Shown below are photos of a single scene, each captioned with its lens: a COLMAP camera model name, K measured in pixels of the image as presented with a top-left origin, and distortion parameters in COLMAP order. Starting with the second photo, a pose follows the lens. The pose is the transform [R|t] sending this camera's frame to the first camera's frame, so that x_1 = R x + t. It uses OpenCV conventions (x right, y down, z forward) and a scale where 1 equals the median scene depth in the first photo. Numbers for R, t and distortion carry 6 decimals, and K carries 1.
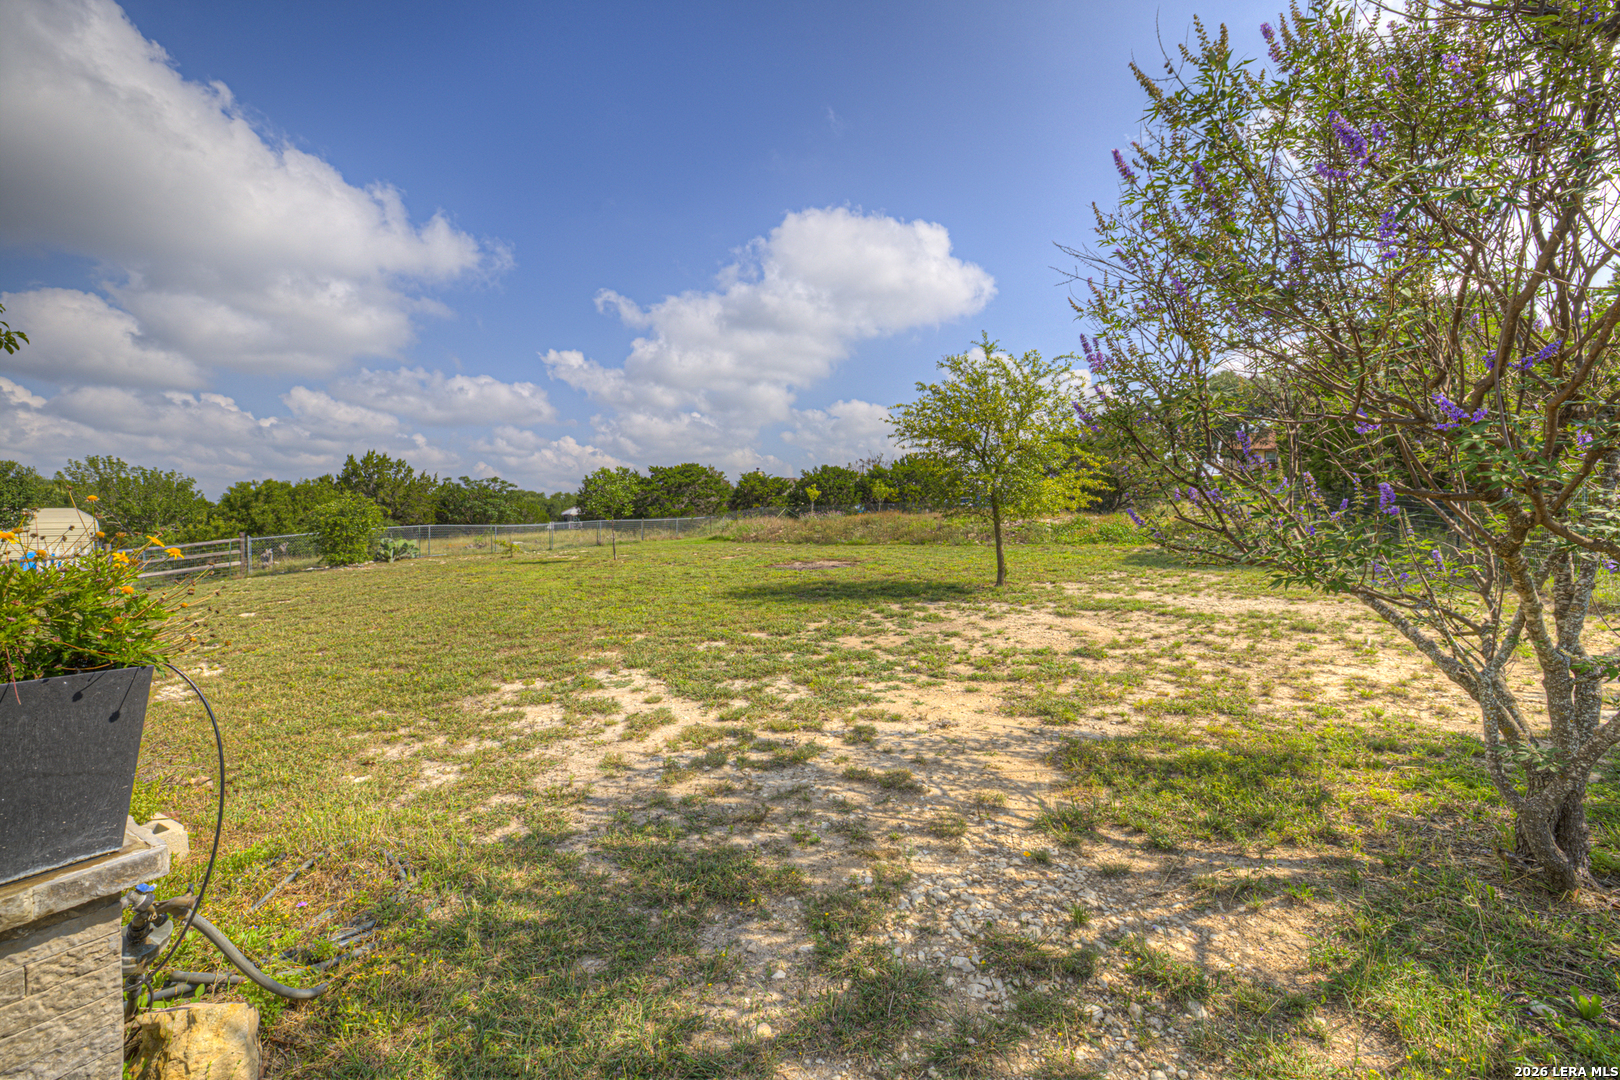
lens RADIAL K [[692.7, 0, 813.3], [0, 692.7, 537.0], [0, 0, 1]] dist [-0.014201, 0.002845]
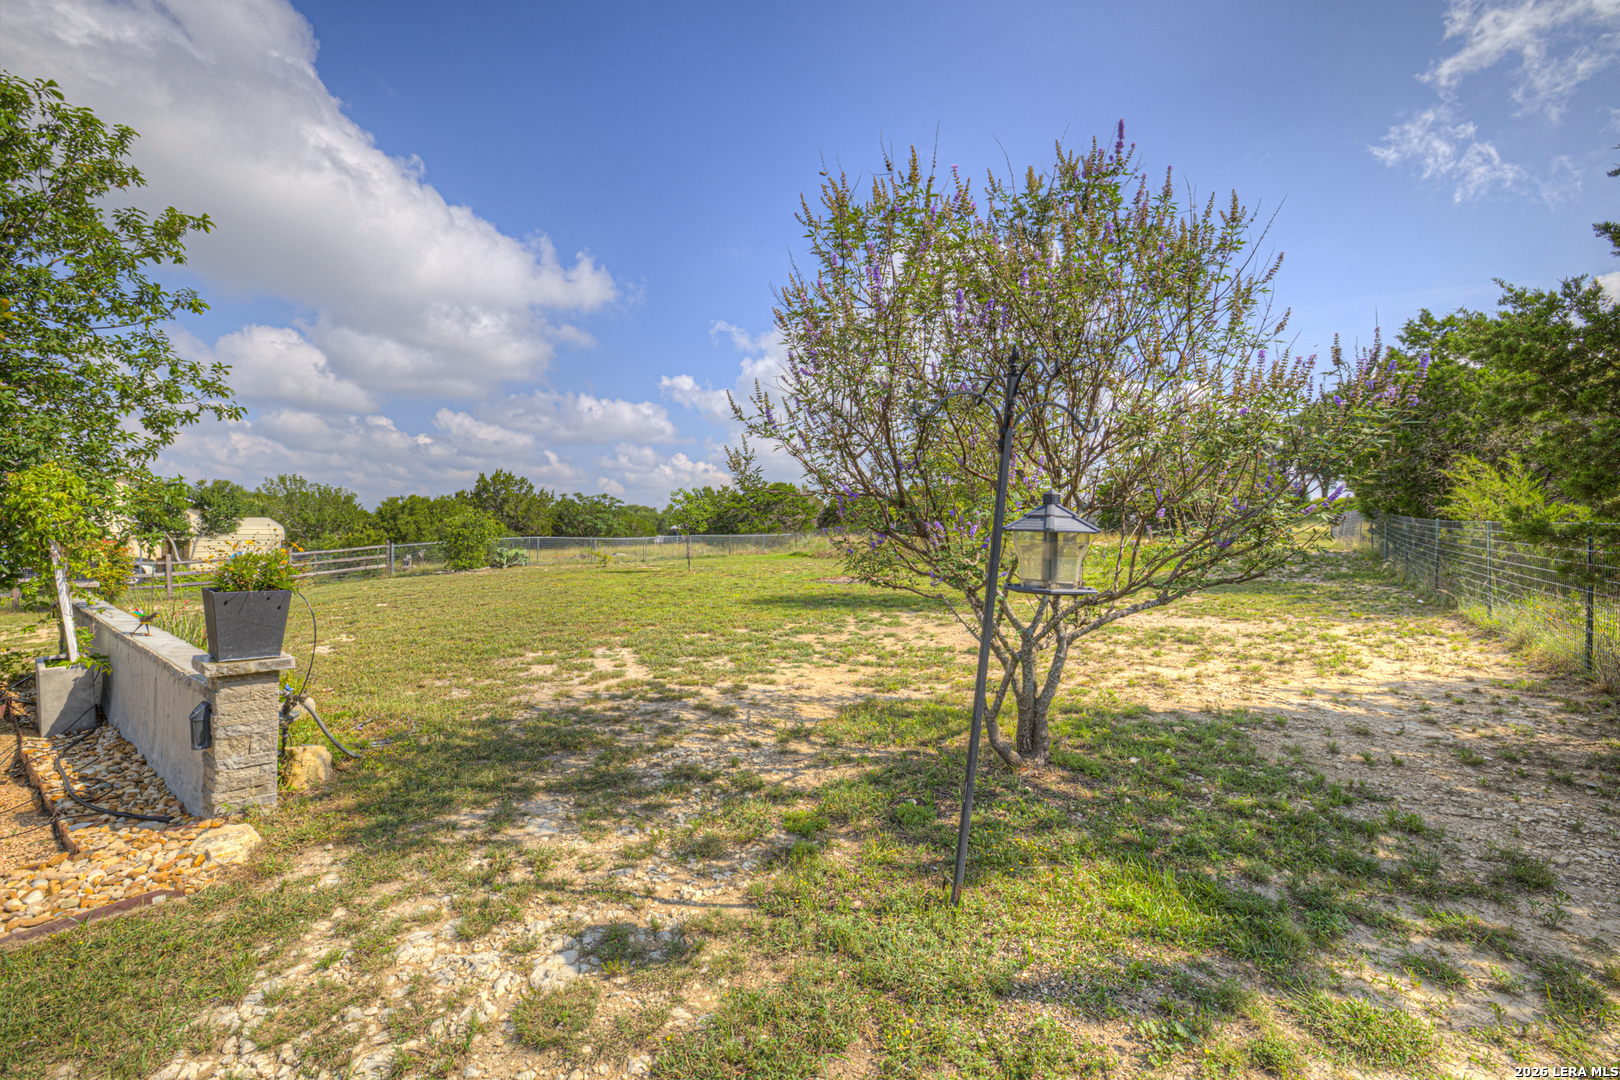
lens RADIAL K [[692.7, 0, 811.9], [0, 692.7, 536.3], [0, 0, 1]] dist [-0.014201, 0.002845]
pose [[0.988062, 0.018808, -0.152904, 0.085985], [-0.022790, 0.999444, -0.024335, -0.000909], [0.152361, 0.027529, 0.987941, -0.080627]]
